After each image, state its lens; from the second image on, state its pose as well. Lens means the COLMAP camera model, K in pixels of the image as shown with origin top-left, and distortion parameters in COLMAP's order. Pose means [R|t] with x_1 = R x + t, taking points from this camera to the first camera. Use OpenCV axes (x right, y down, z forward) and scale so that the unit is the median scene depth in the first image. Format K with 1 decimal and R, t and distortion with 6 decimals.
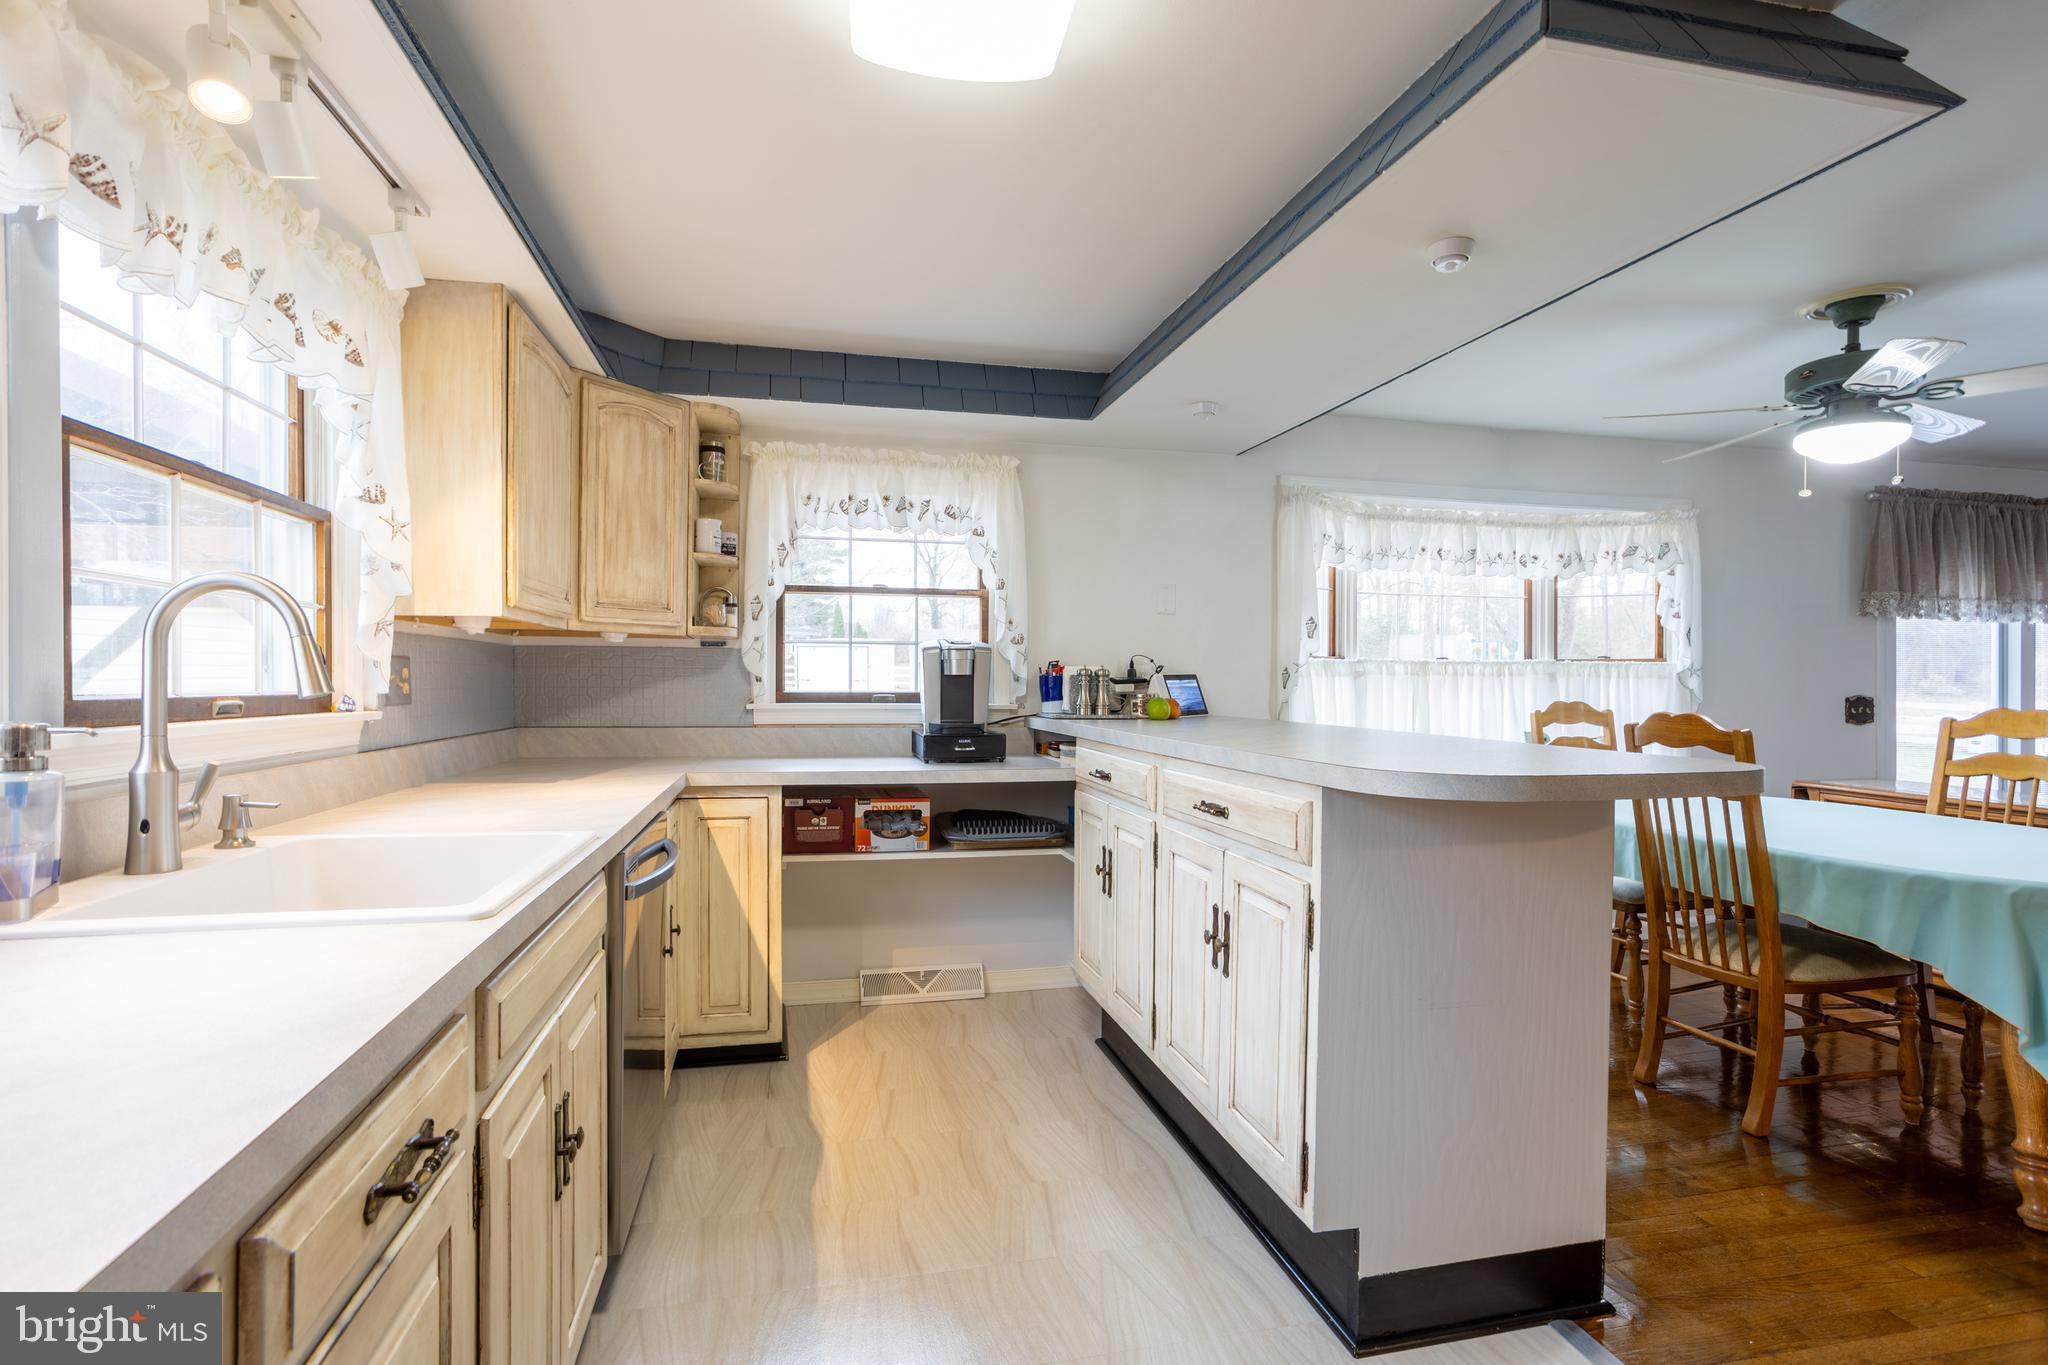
lens RADIAL K [[994.3, 0, 1009.4], [0, 994.3, 691.2], [0, 0, 1]] dist [-0.015873, 0.008936]
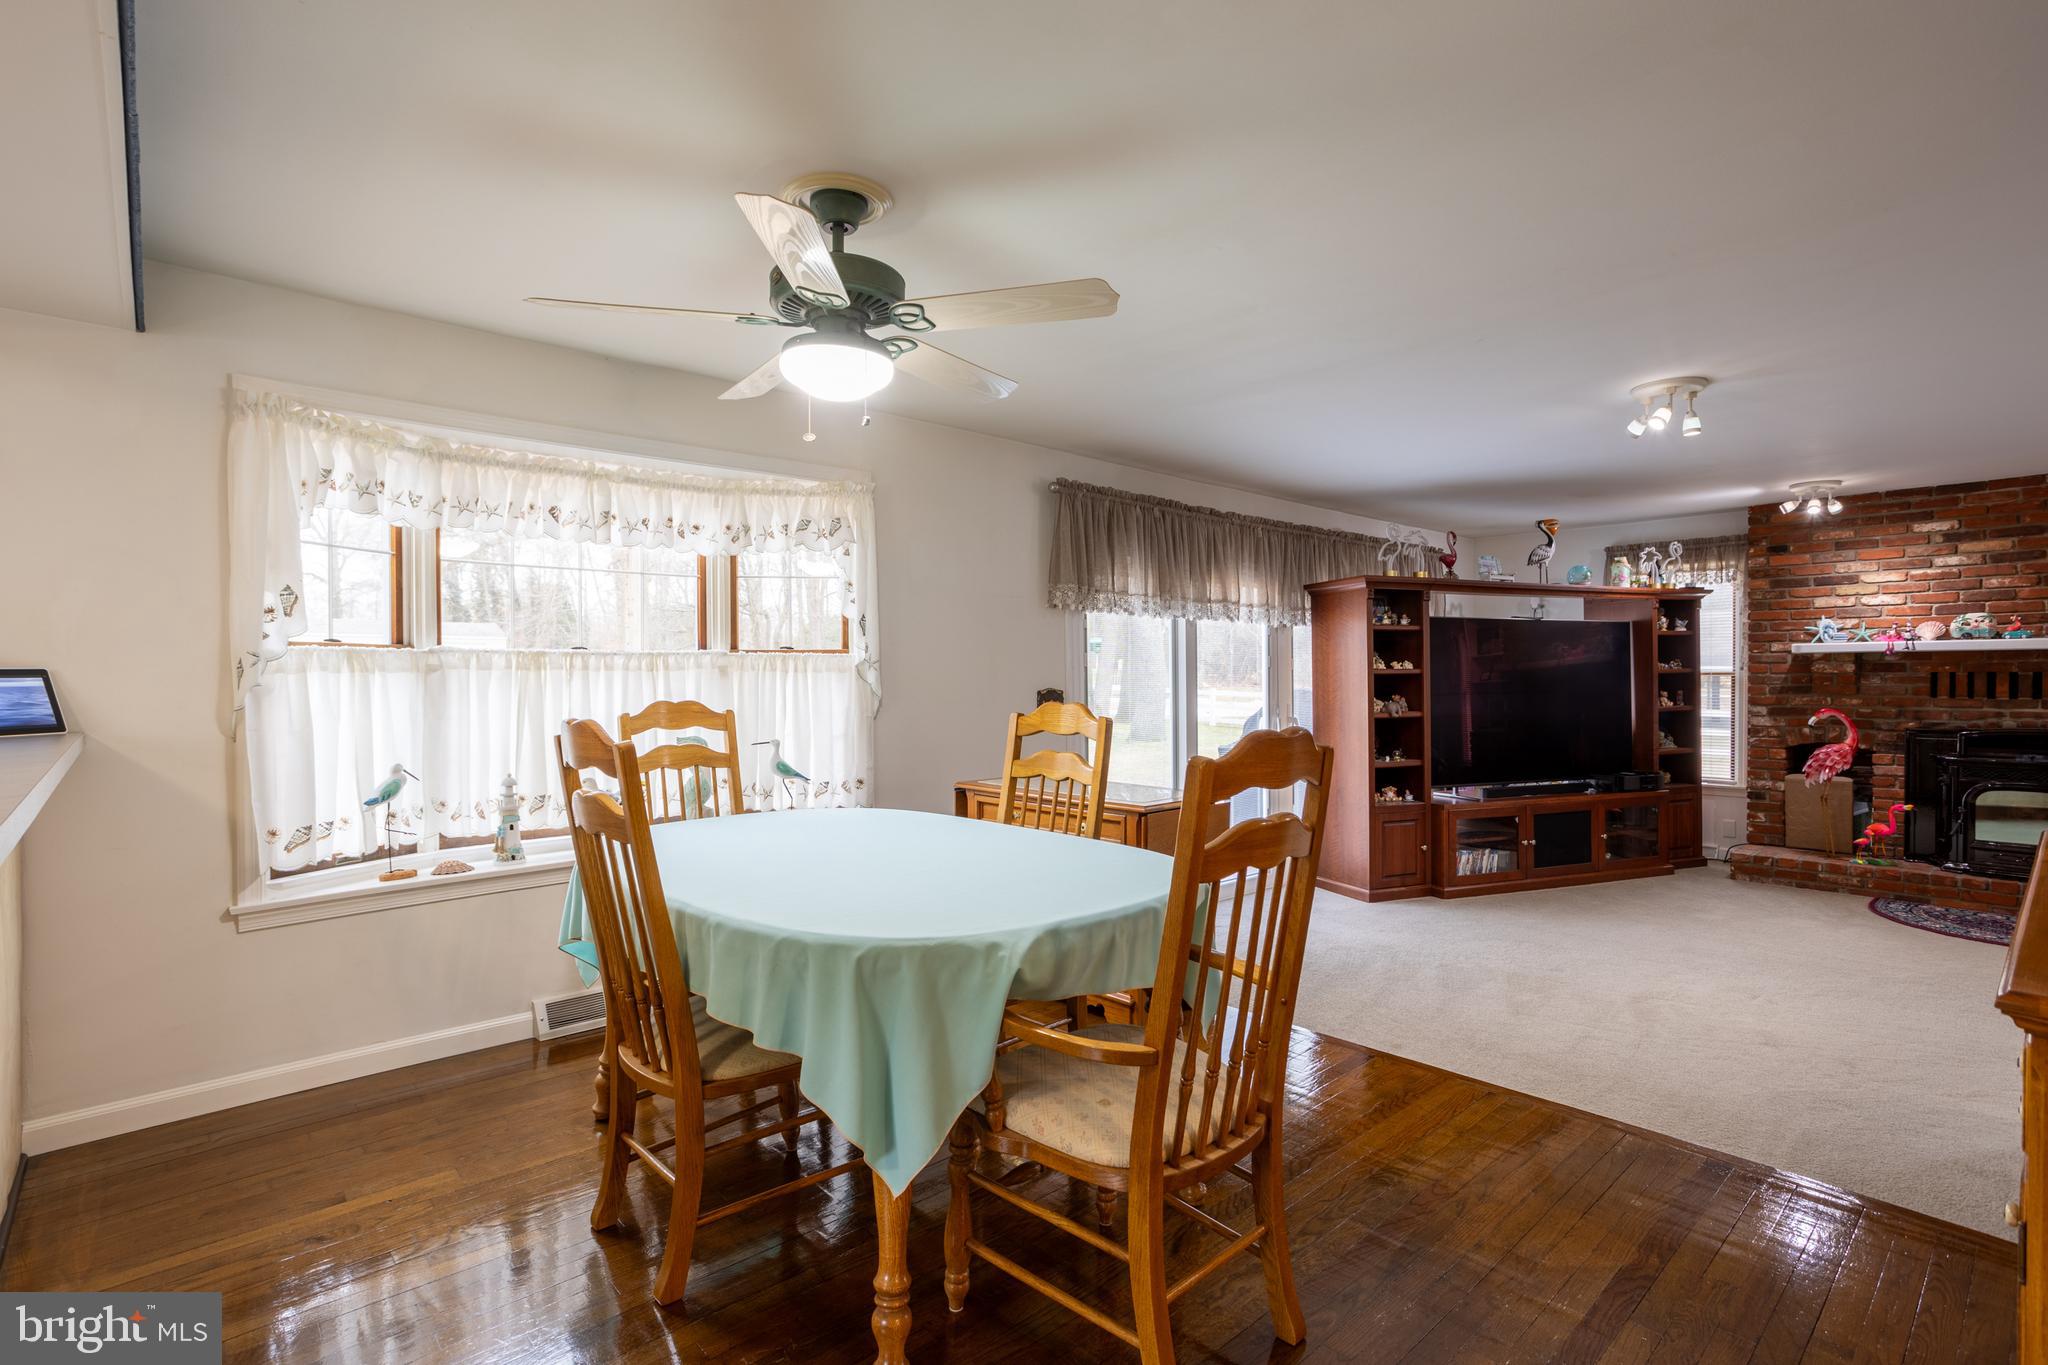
lens RADIAL K [[994.3, 0, 1026.9], [0, 994.3, 691.2], [0, 0, 1]] dist [-0.015873, 0.008936]
pose [[0.875702, -0.014751, 0.482626, 0.374106], [0.012943, 0.999891, 0.007076, 0.000247], [-0.482678, 0.000050, 0.875798, 0.137332]]
